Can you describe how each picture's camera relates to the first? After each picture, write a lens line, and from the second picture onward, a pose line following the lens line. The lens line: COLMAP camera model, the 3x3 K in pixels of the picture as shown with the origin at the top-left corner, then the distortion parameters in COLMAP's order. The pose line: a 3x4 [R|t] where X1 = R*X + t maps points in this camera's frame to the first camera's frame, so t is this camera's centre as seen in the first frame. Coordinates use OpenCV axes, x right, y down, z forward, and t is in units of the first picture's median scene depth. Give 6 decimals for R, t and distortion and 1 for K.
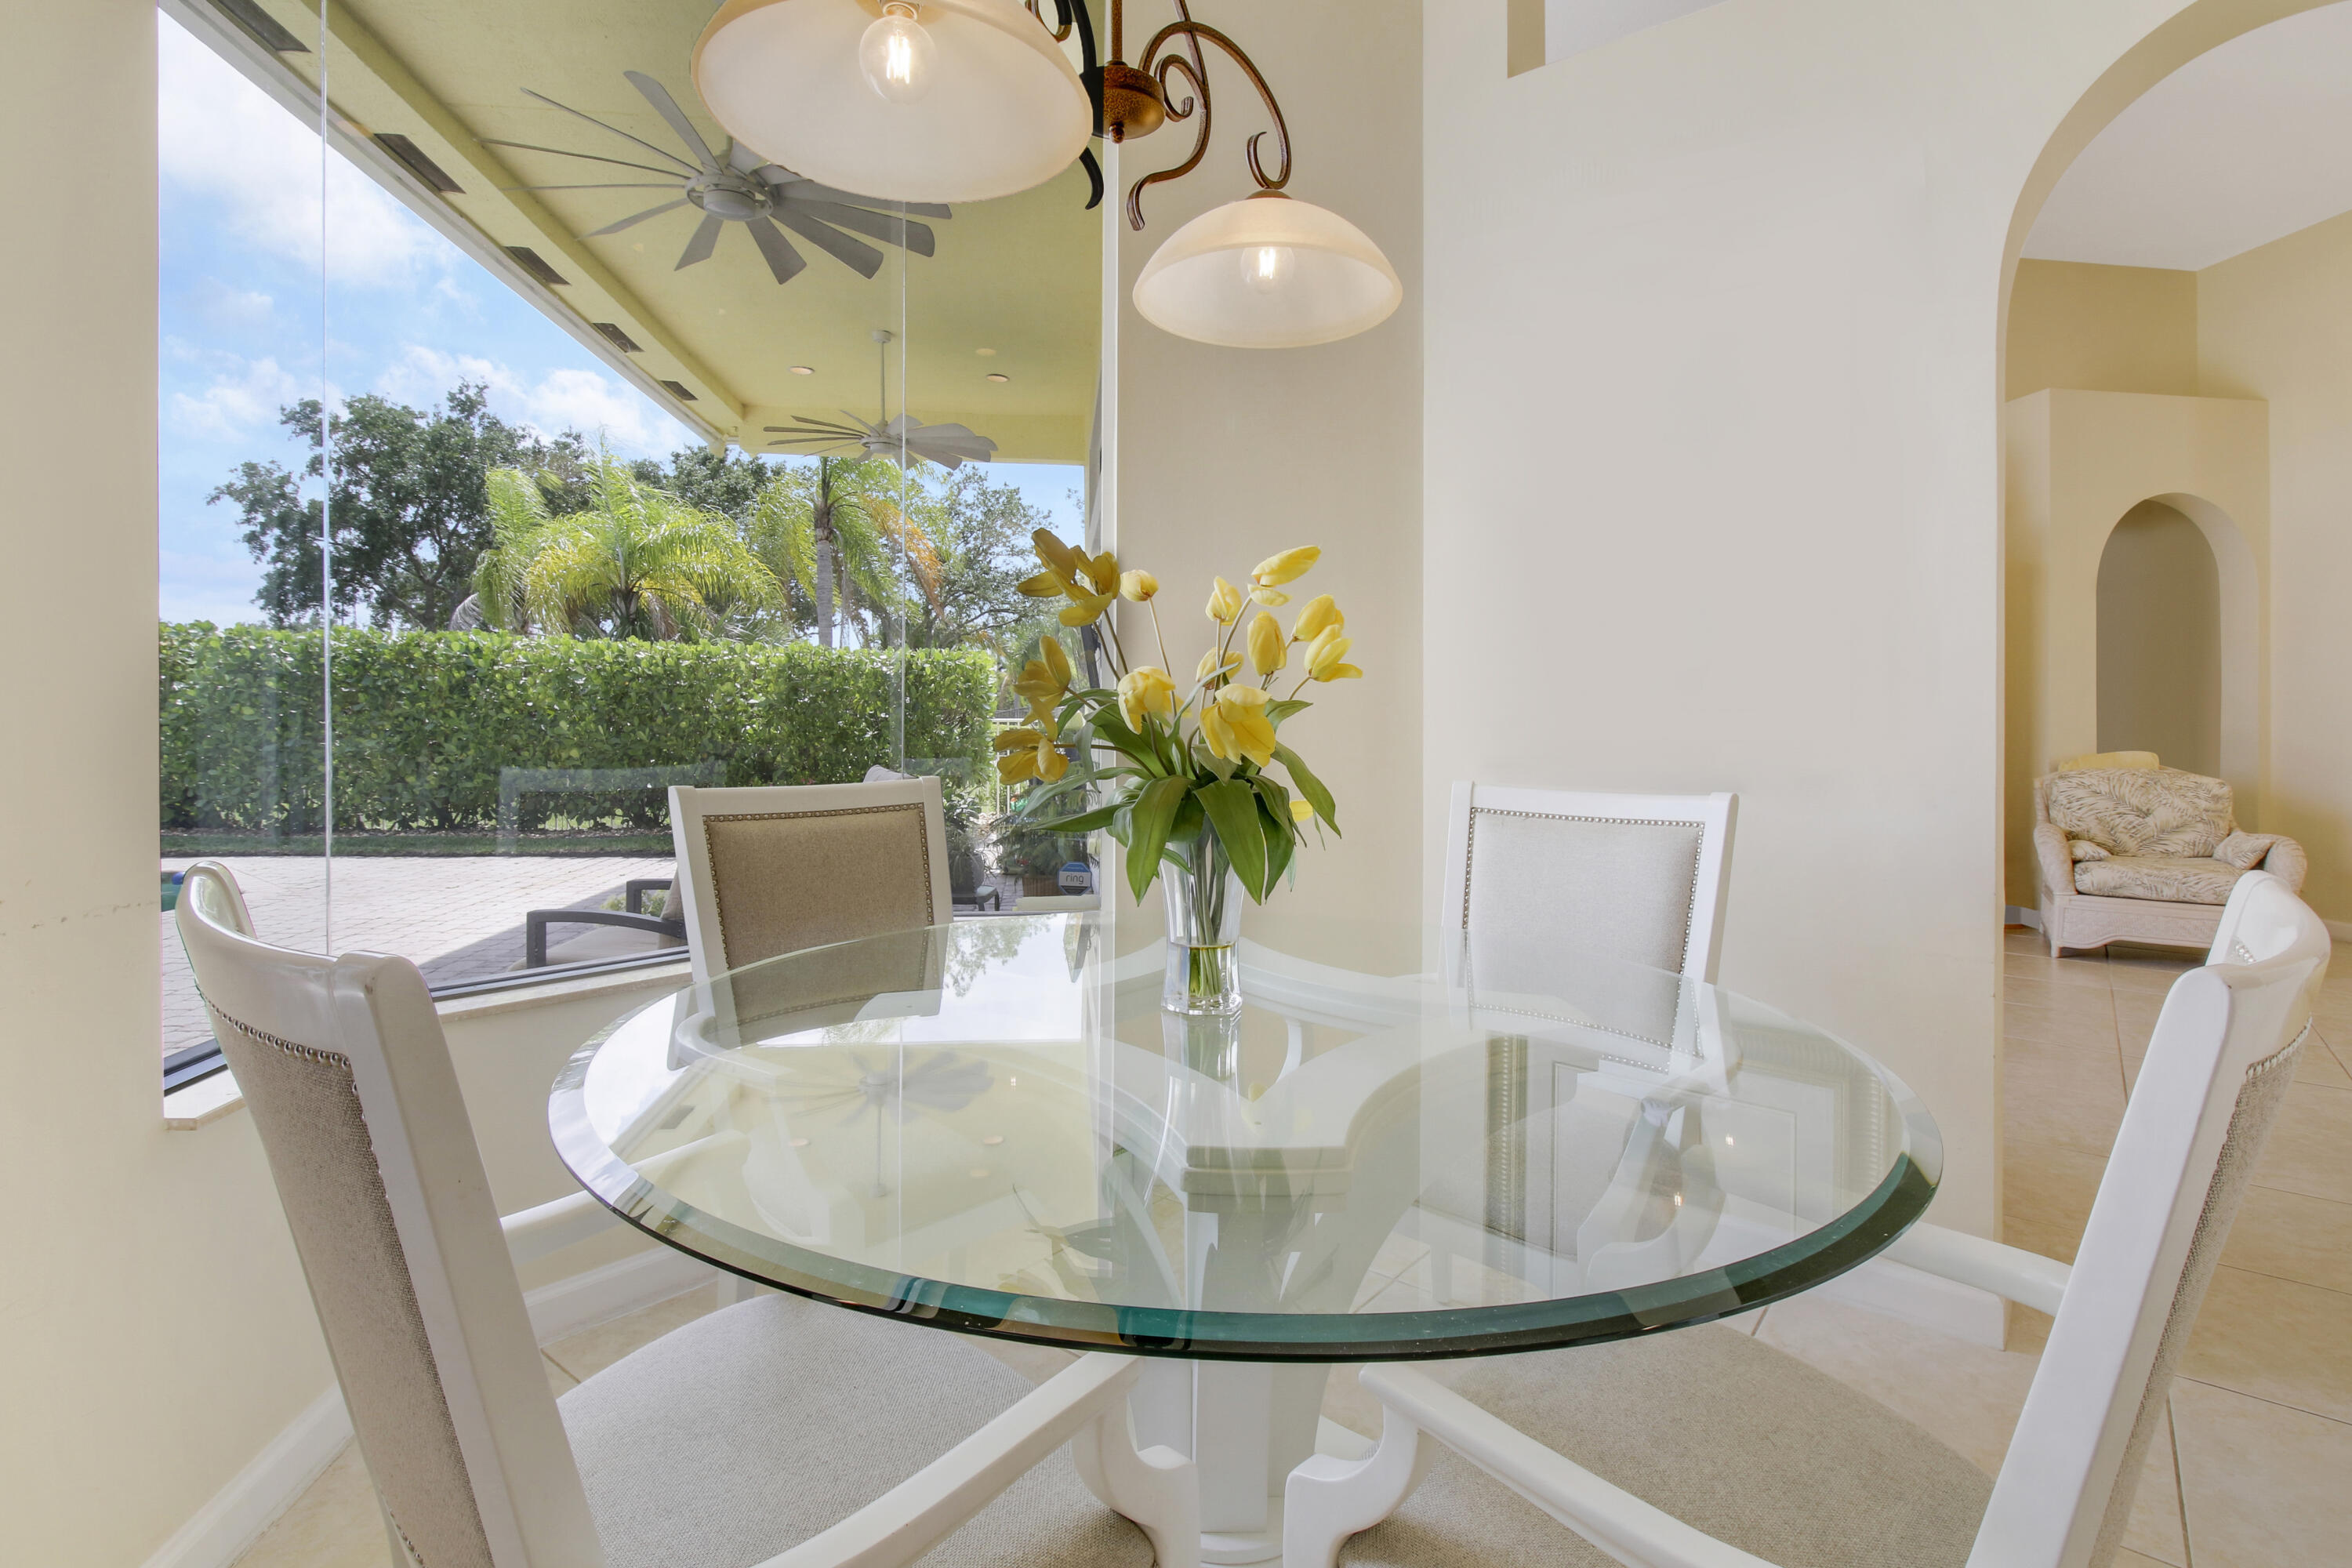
lens RADIAL K [[1118.1, 0, 1185.9], [0, 1118.1, 772.0], [0, 0, 1]] dist [-0.000918, -0.000210]
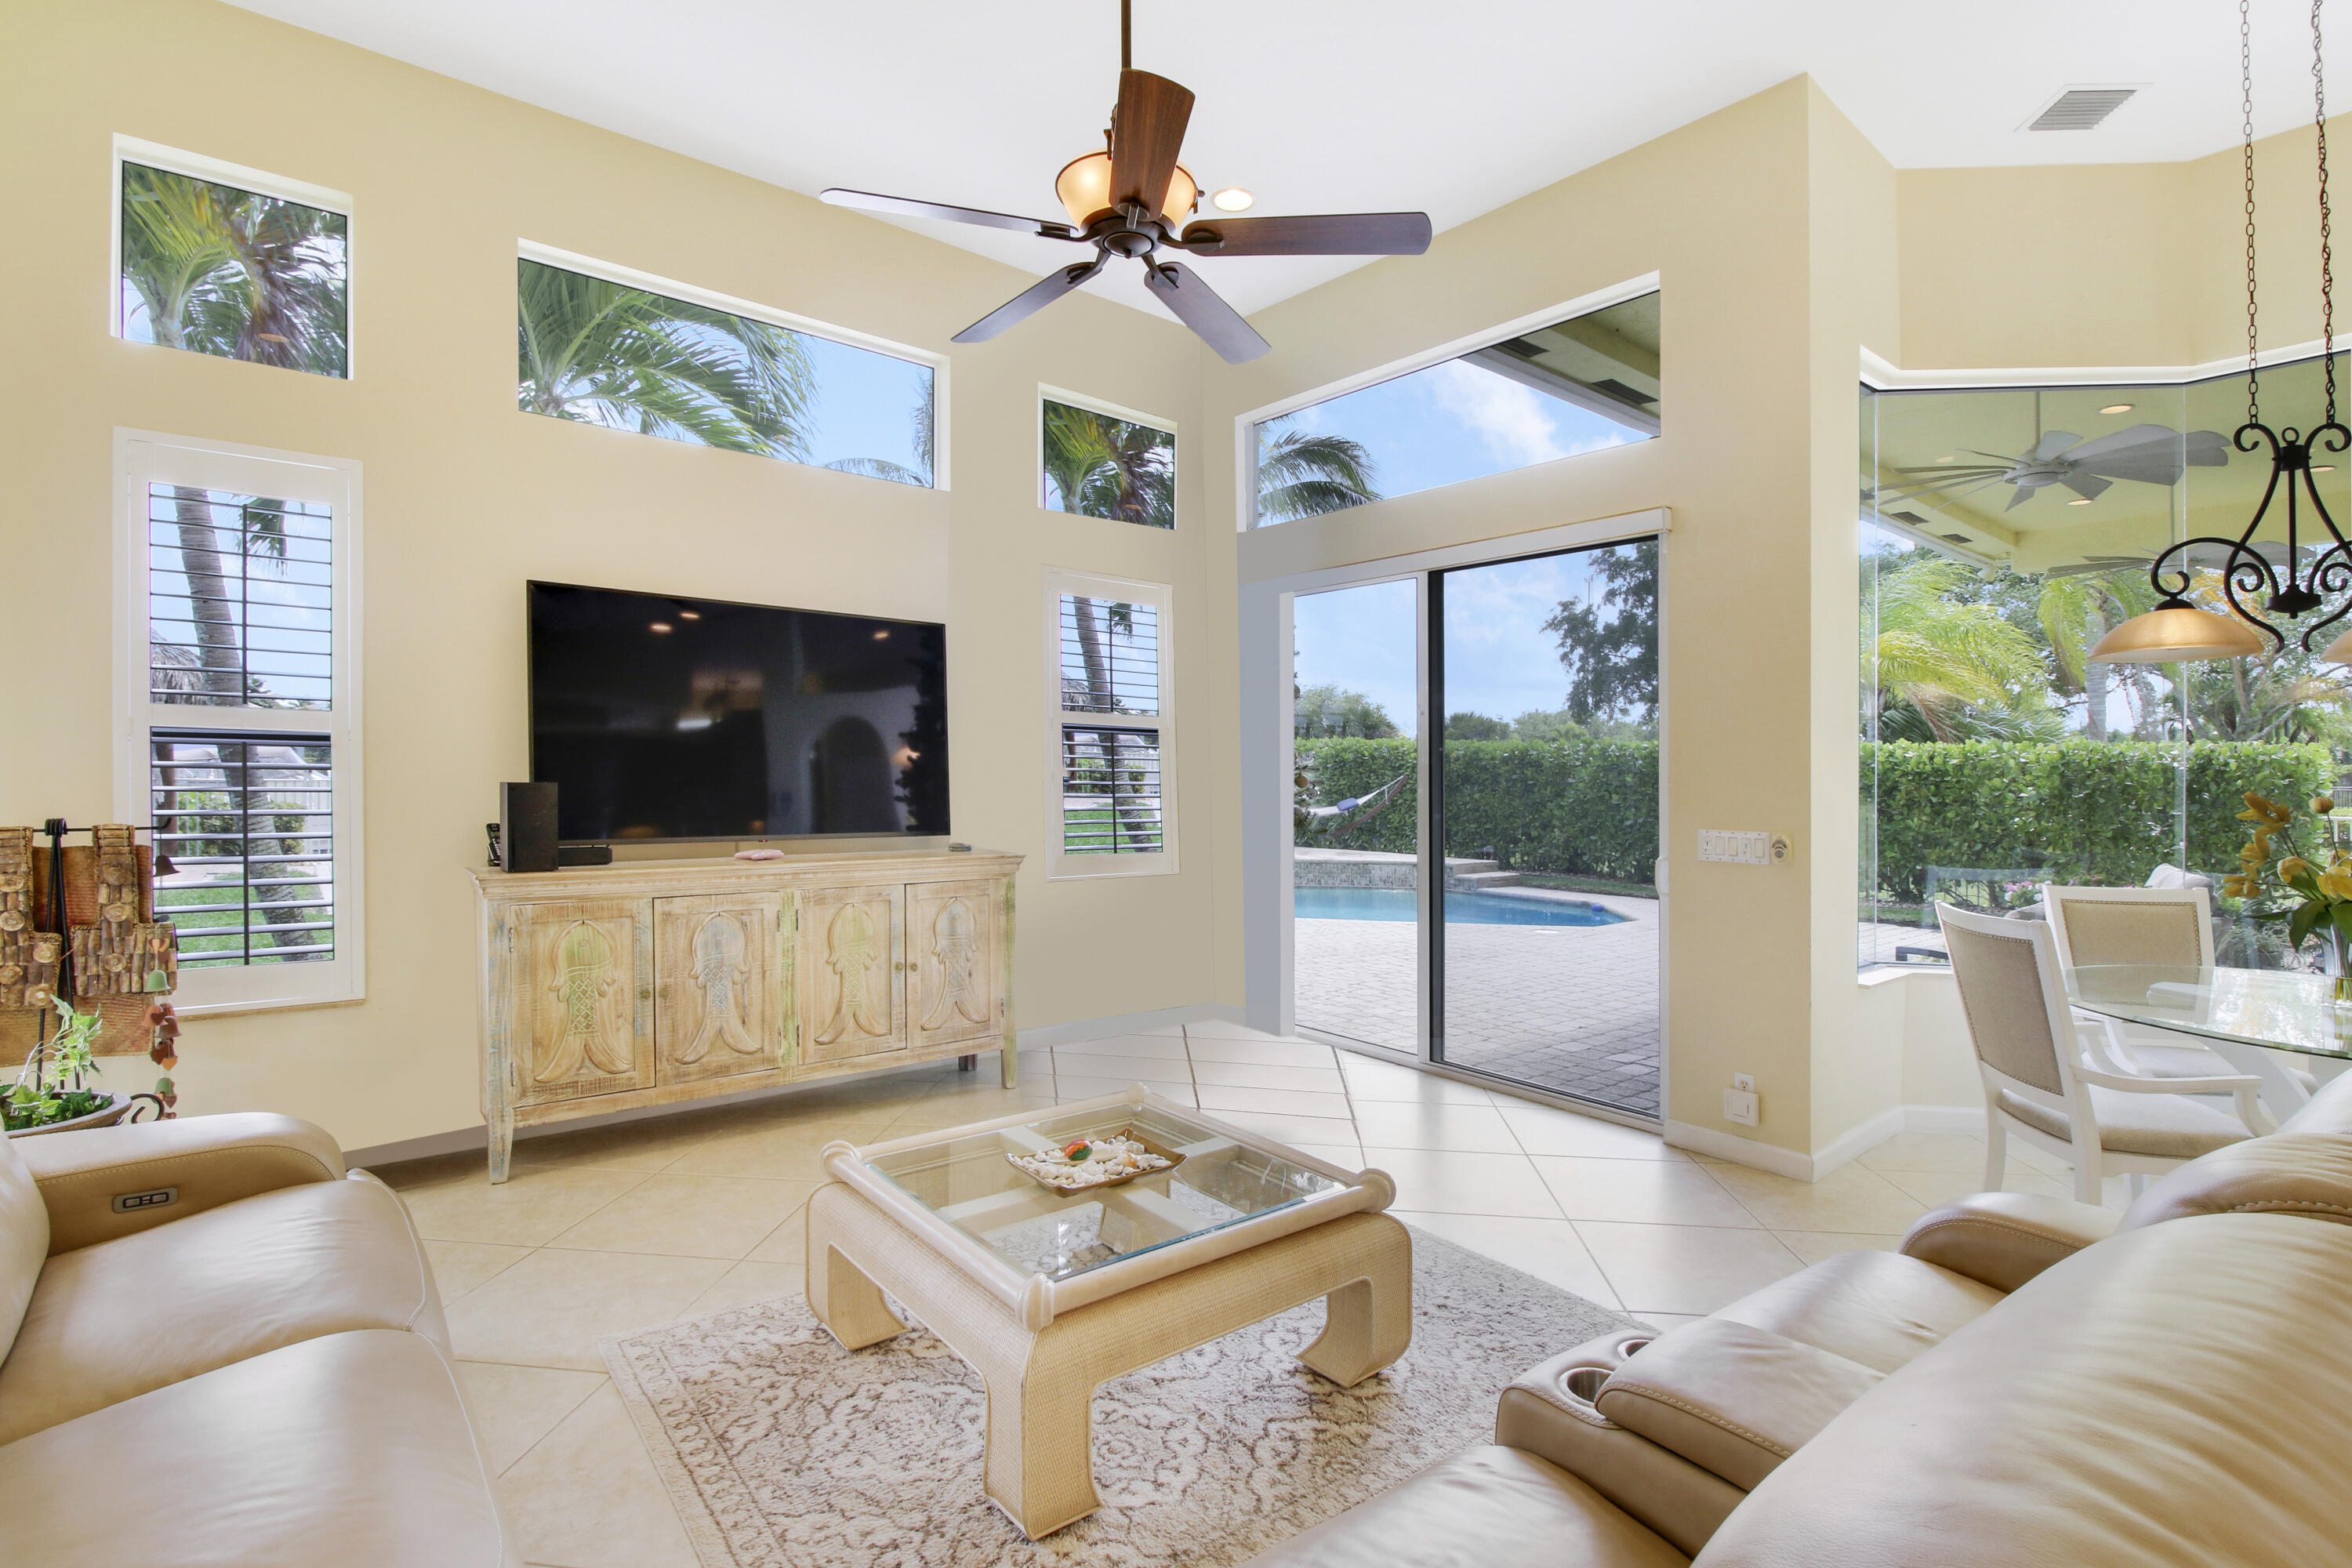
lens RADIAL K [[1118.1, 0, 1185.9], [0, 1118.1, 772.0], [0, 0, 1]] dist [-0.000918, -0.000210]
pose [[0.548031, -0.007754, -0.836422, 0.077482], [-0.043142, 0.998364, -0.037523, -0.008731], [0.835345, 0.056648, 0.546800, -0.272895]]
